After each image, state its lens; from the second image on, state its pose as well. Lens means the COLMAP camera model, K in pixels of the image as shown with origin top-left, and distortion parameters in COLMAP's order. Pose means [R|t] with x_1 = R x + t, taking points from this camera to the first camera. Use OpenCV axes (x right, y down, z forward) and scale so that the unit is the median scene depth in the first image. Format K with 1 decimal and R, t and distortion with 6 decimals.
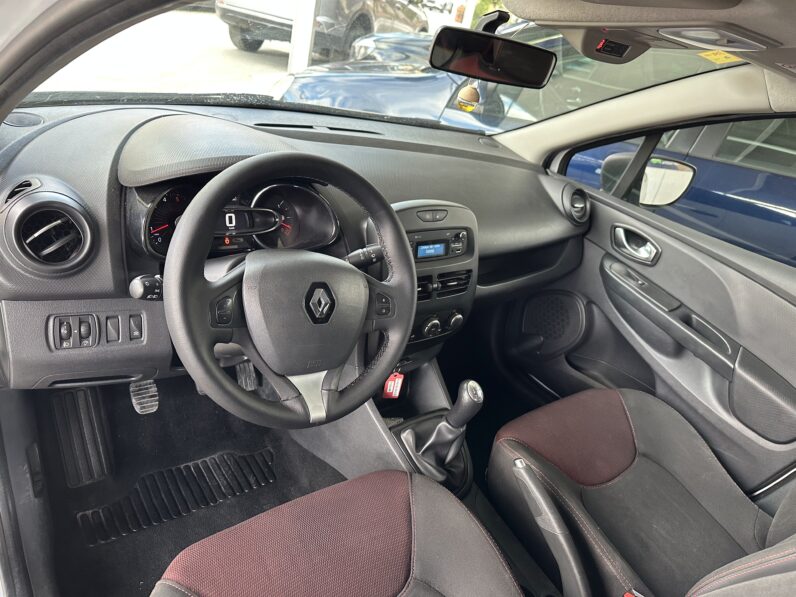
lens RADIAL K [[558.3, 0, 397.0], [0, 558.3, 297.2], [0, 0, 1]] dist [-0.001121, 0.000874]
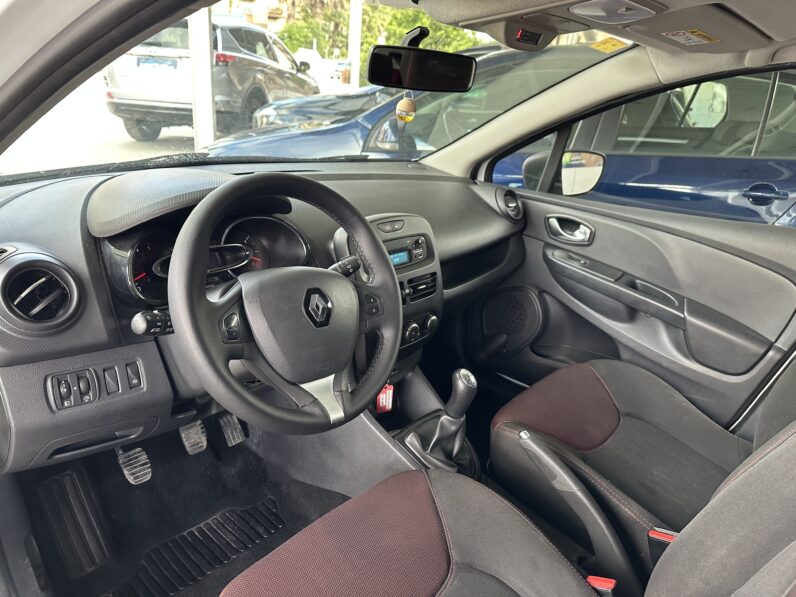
lens RADIAL K [[554.6, 0, 398.0], [0, 554.6, 298.5], [0, 0, 1]] dist [0.002207, -0.004275]
pose [[0.973168, -0.197602, 0.117886, -0.071386], [0.207204, 0.975376, -0.075560, 0.066248], [-0.100052, 0.097959, 0.990148, -0.026585]]
